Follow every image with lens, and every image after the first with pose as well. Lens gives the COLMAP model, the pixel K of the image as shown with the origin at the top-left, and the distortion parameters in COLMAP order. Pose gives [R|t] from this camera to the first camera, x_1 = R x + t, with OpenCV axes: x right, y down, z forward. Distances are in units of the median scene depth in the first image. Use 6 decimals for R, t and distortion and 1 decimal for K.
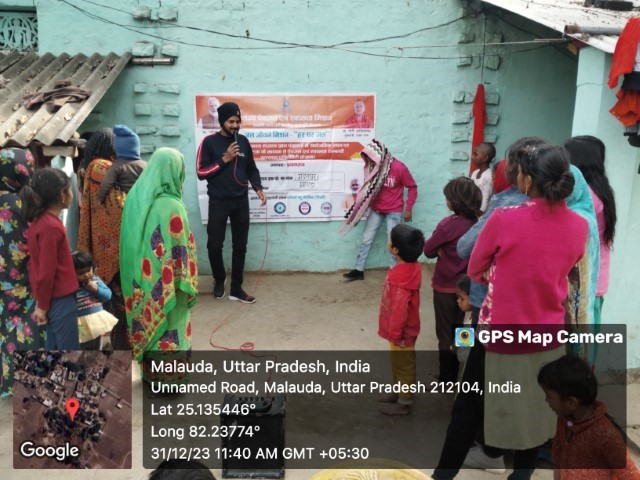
lens RADIAL K [[546.0, 0, 292.0], [0, 546.0, 254.4], [0, 0, 1]] dist [0.092273, -0.042506]
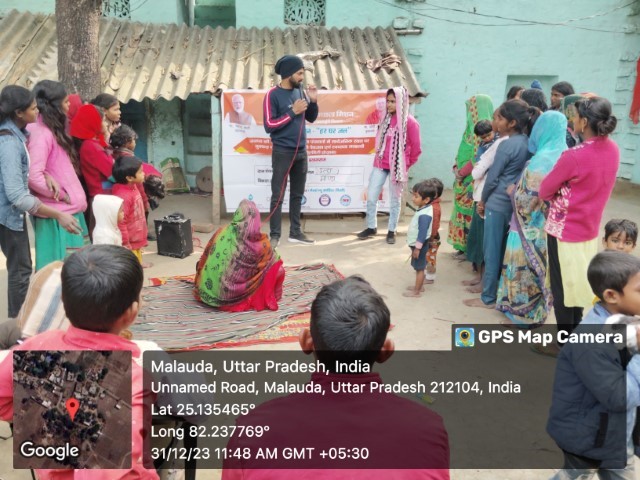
lens RADIAL K [[546.0, 0, 289.7], [0, 546.0, 255.9], [0, 0, 1]] dist [0.092273, -0.042506]
pose [[0.999999, 0.001069, 0.000203, -0.486407], [-0.001069, 0.999999, -0.000165, 0.189702], [-0.000203, 0.000164, 1.000000, -0.347062]]
